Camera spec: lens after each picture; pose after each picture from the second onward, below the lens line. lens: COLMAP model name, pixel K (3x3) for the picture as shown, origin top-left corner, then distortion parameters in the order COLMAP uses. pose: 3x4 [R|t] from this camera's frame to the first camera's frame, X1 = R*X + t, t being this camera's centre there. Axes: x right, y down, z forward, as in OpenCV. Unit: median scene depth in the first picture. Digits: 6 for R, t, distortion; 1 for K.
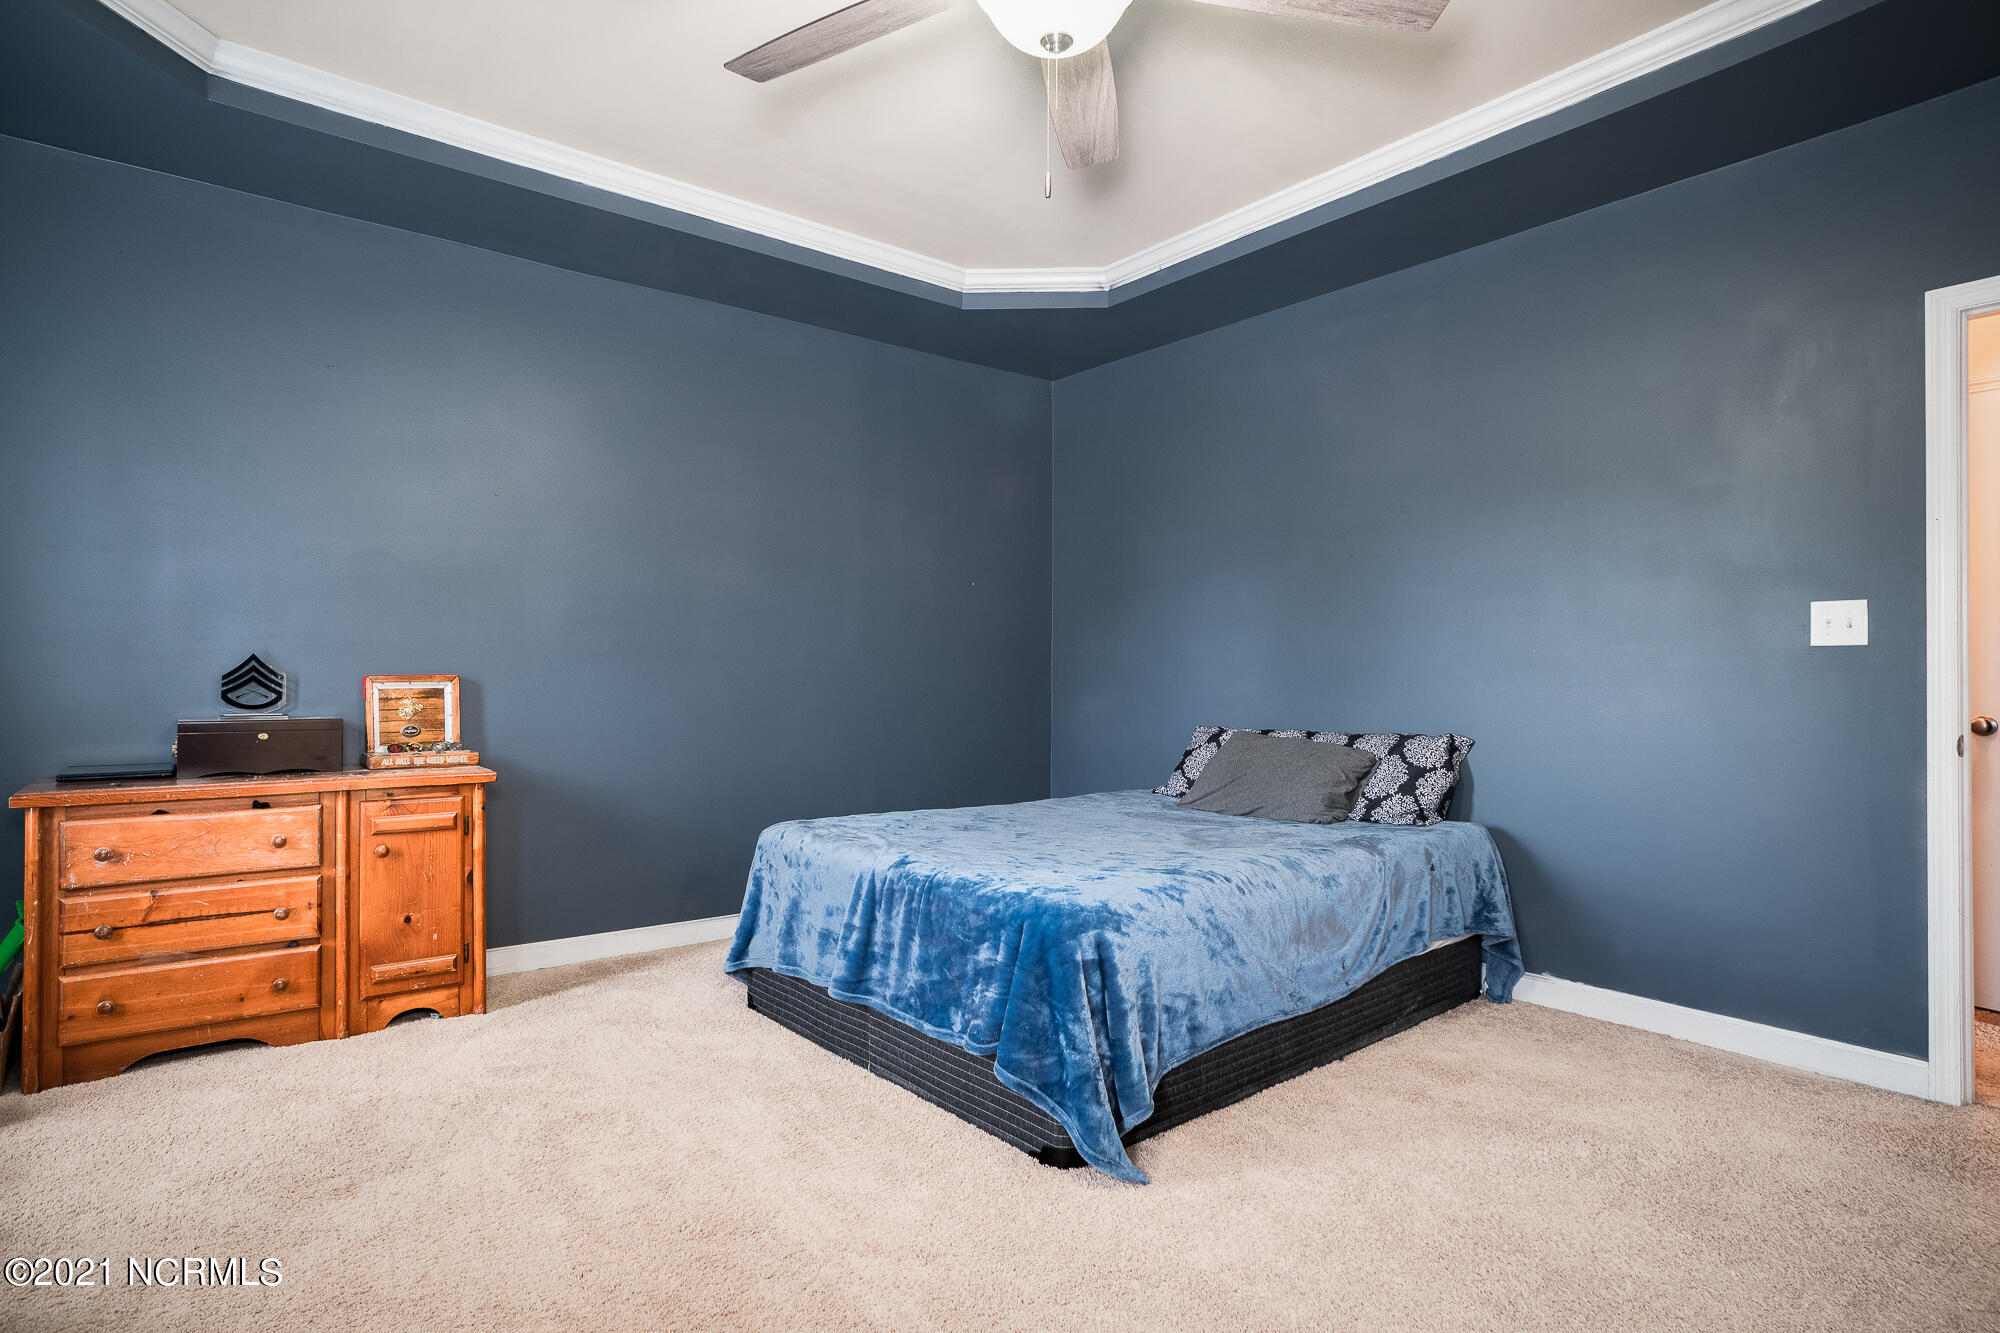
lens RADIAL K [[1053.8, 0, 1000.0], [0, 1053.8, 666.5], [0, 0, 1]] dist [-0.045951, -0.000047]
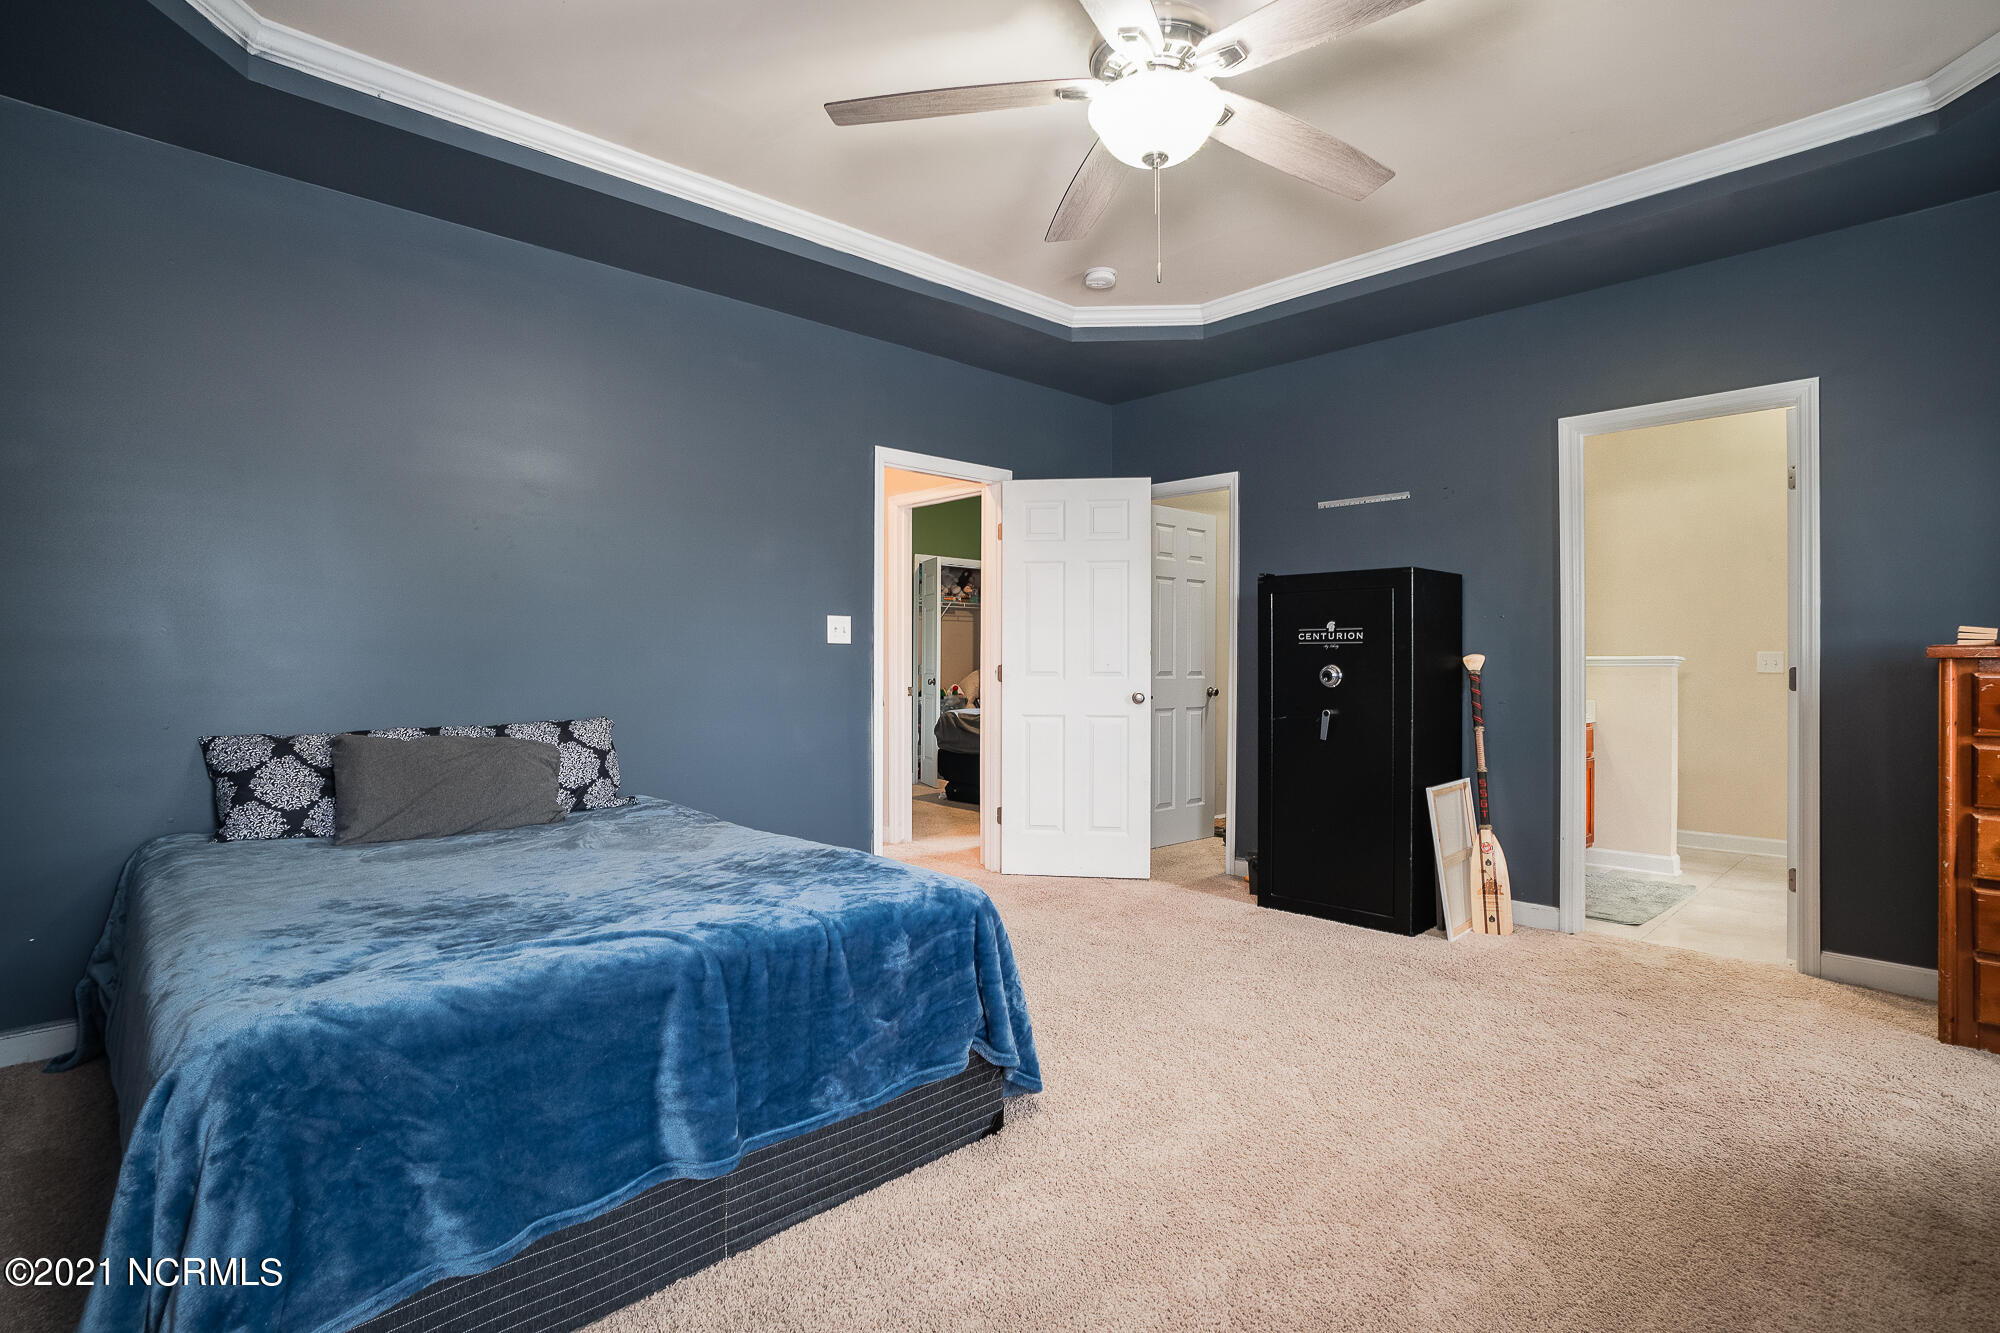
lens RADIAL K [[980.6, 0, 1000.0], [0, 980.6, 666.5], [0, 0, 1]] dist [-0.001578, -0.000246]
pose [[-0.074234, -0.019123, 0.997057, -0.902464], [-0.020457, 0.999635, 0.017649, -0.019588], [-0.997031, -0.019086, -0.074598, 1.021632]]
